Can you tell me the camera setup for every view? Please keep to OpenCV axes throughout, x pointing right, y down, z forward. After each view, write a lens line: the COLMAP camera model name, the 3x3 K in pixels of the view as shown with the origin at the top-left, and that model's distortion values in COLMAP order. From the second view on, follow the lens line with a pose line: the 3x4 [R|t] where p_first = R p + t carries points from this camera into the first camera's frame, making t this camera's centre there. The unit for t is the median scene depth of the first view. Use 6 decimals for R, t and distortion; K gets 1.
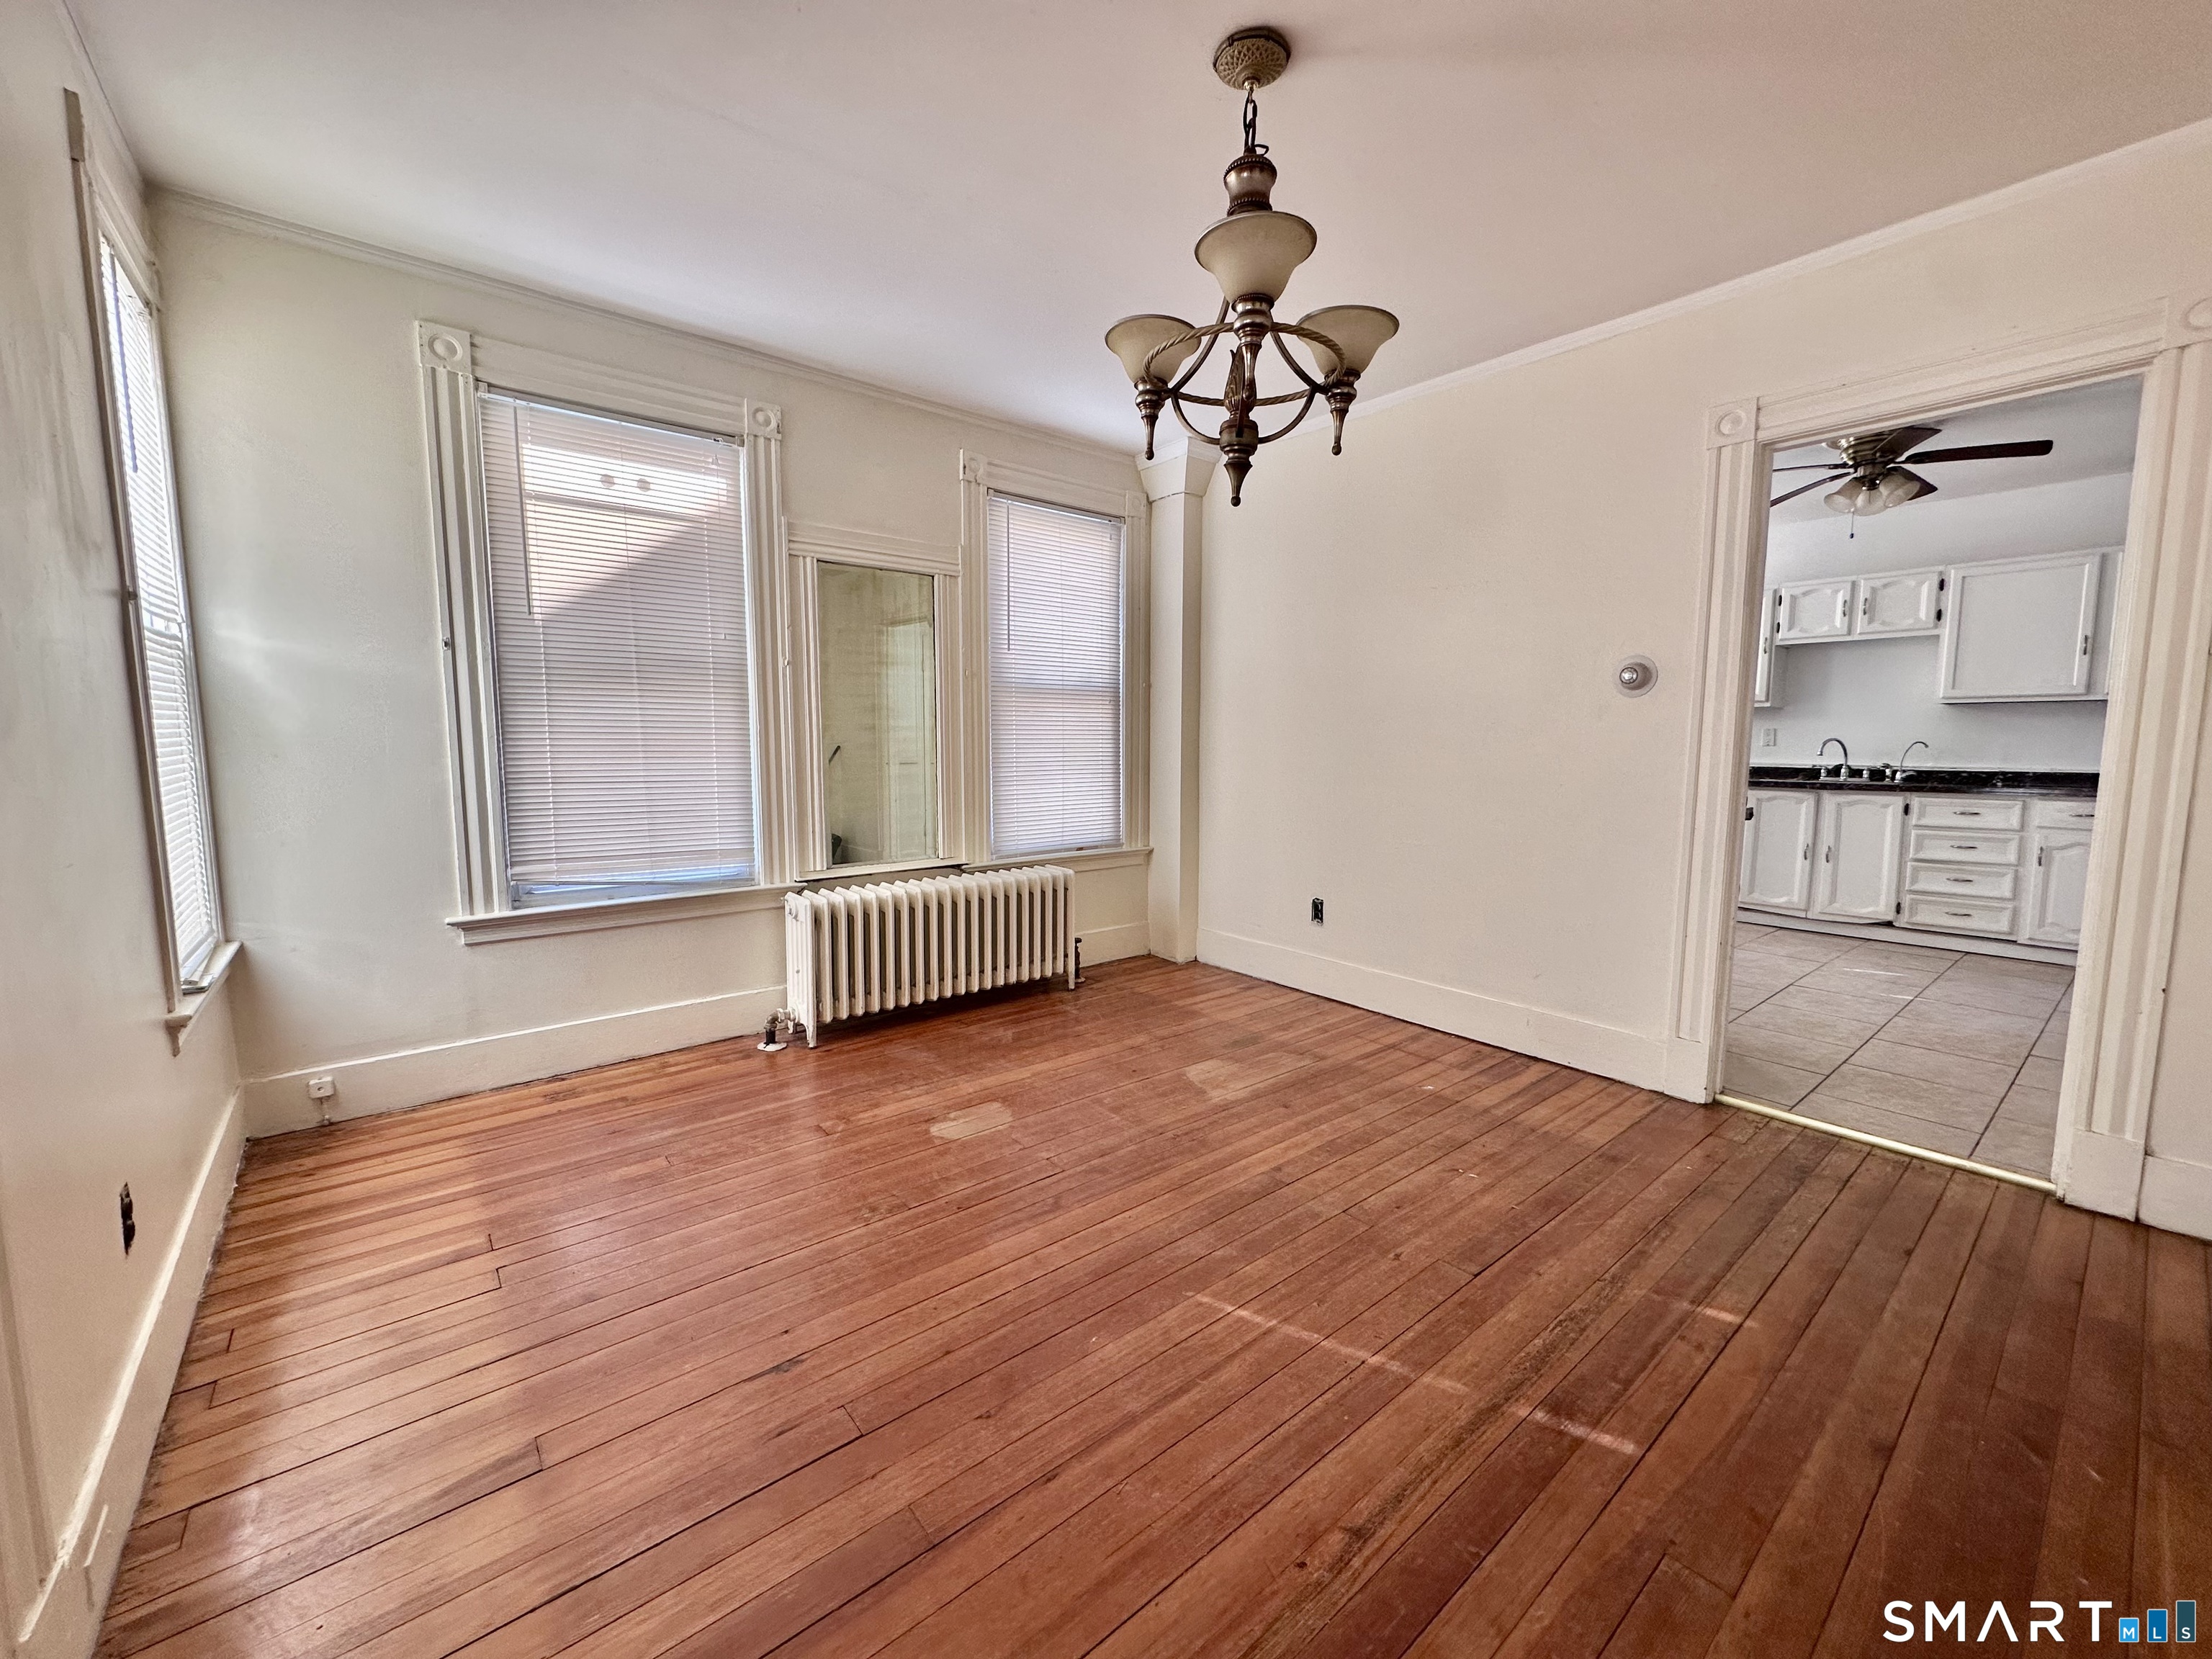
lens RADIAL K [[884.5, 0, 1112.0], [0, 884.5, 833.9], [0, 0, 1]] dist [0.002944, 0.000473]
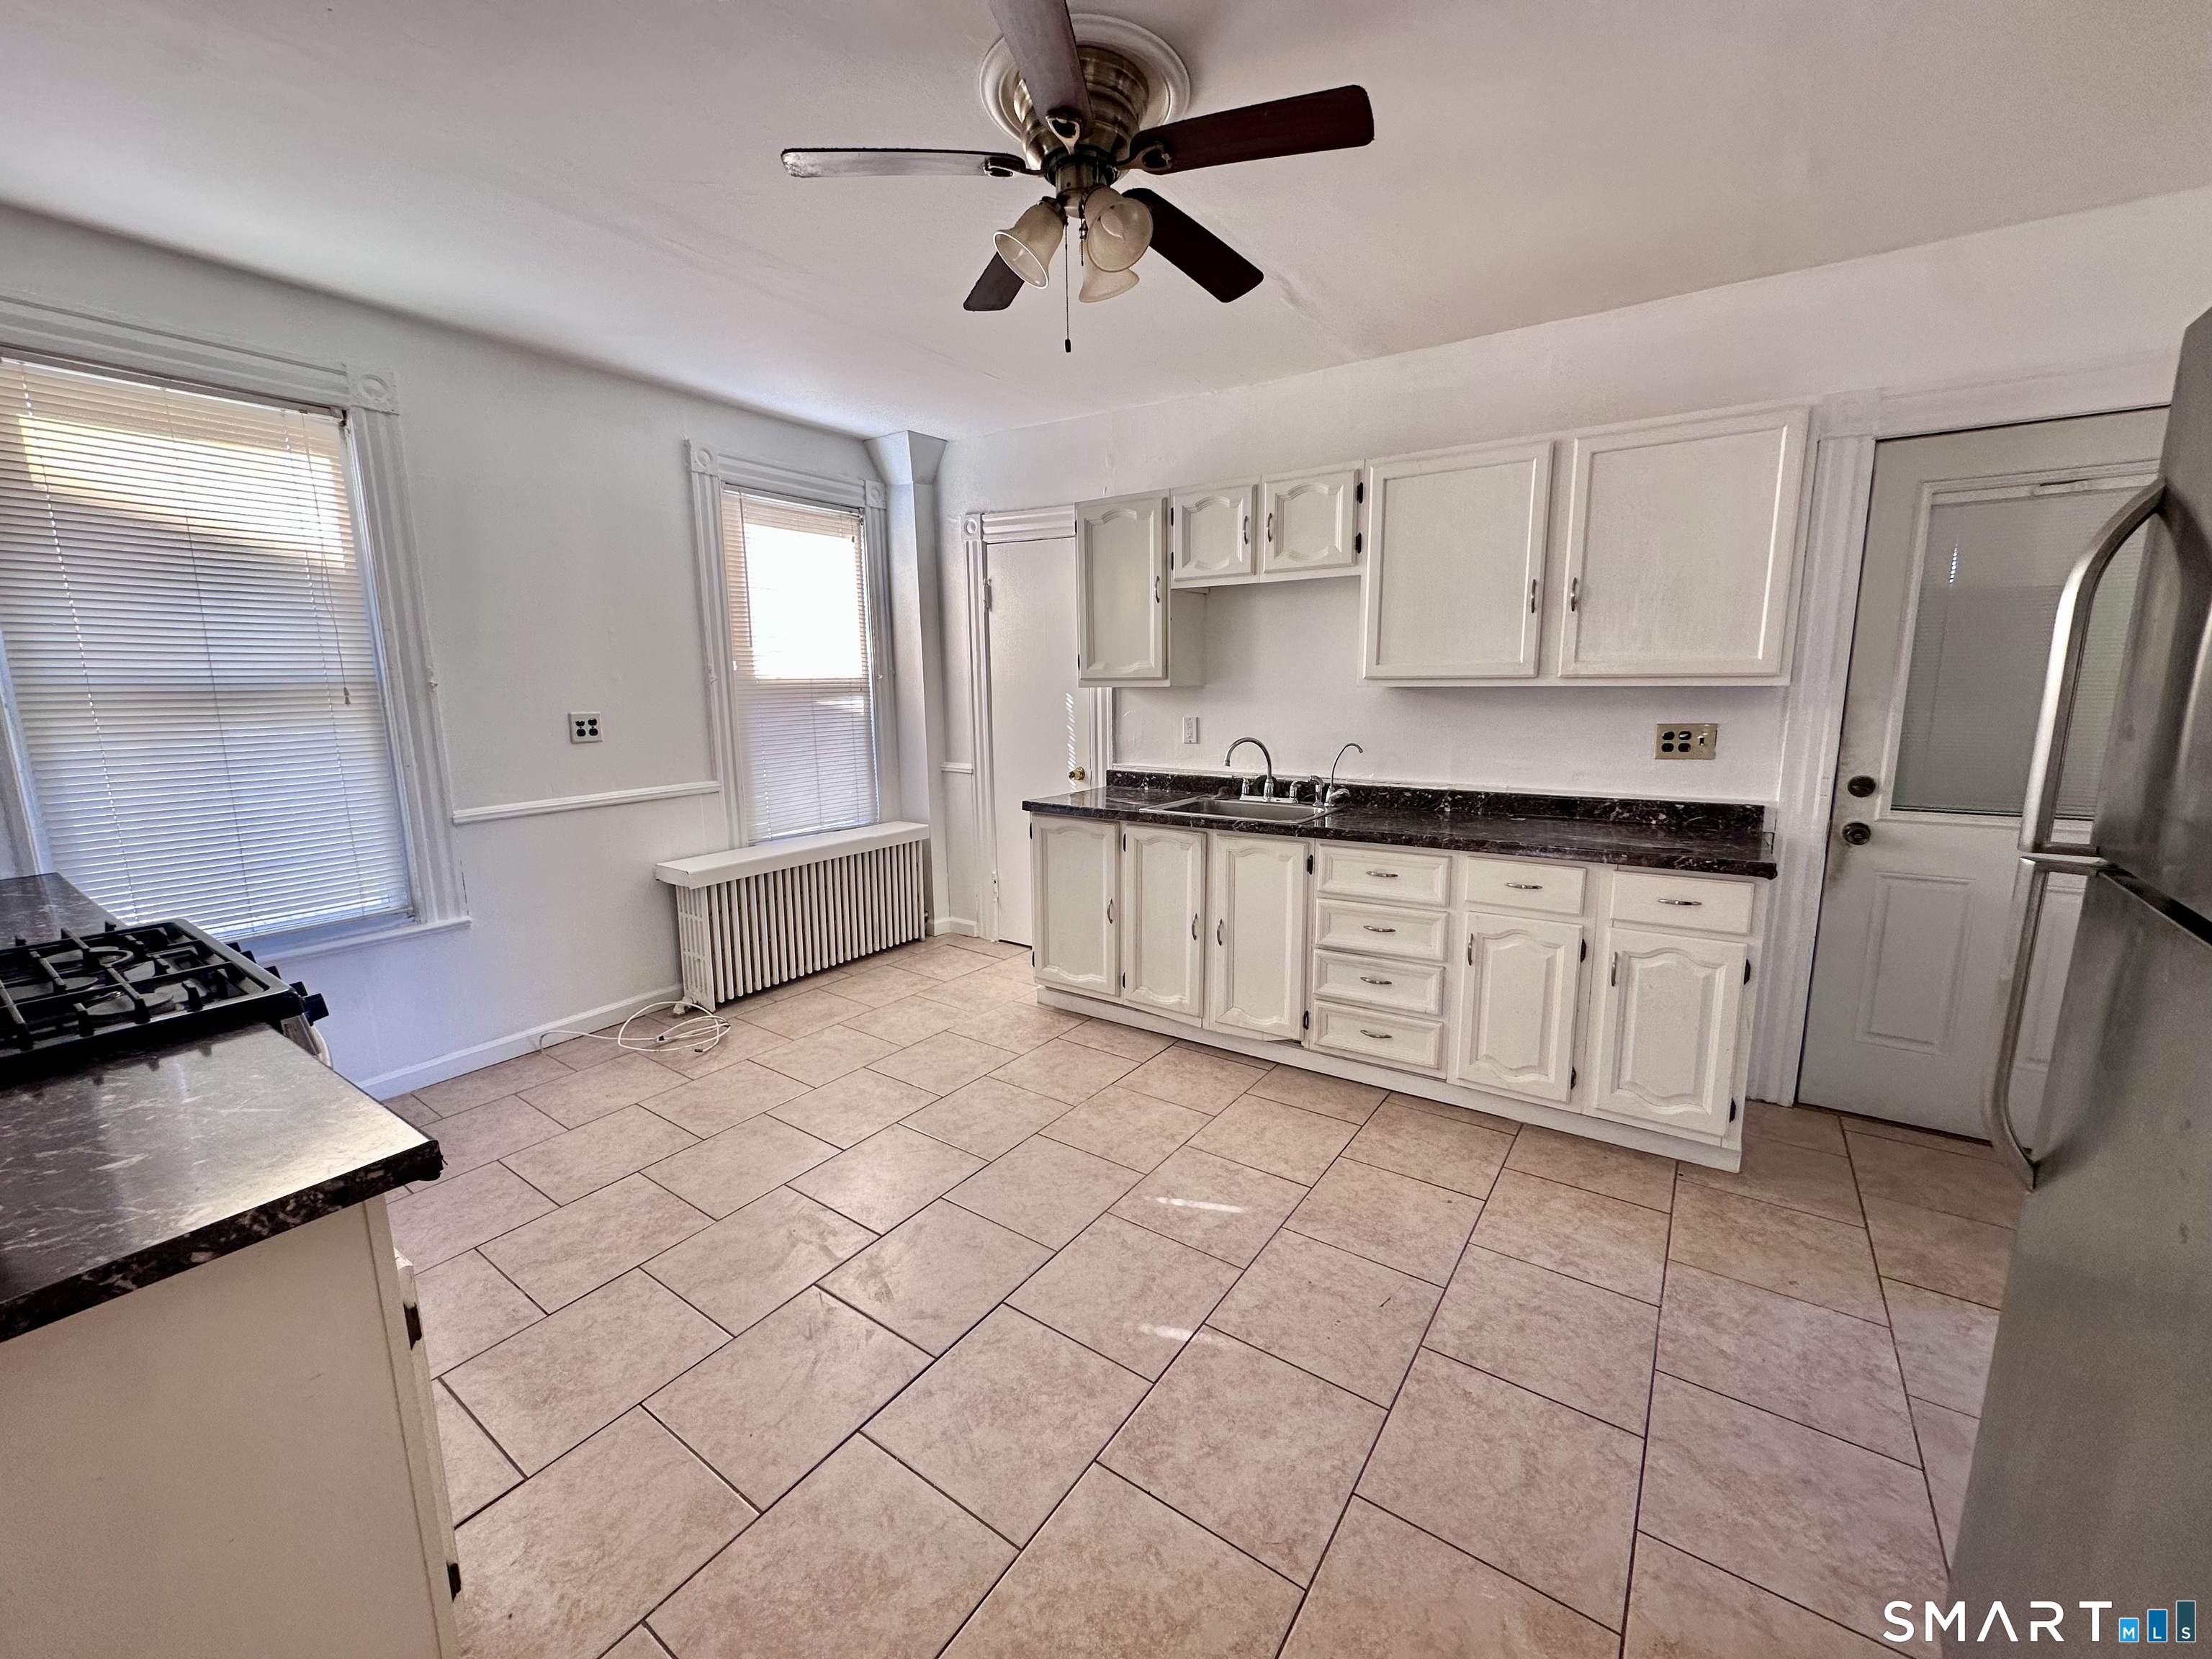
lens RADIAL K [[876.2, 0, 1106.0], [0, 876.2, 829.5], [0, 0, 1]] dist [0.000475, 0.000021]
pose [[0.961703, -0.058970, 0.267674, 0.585105], [0.041016, 0.996548, 0.072182, -0.098653], [-0.271007, -0.058438, 0.960802, 0.446969]]
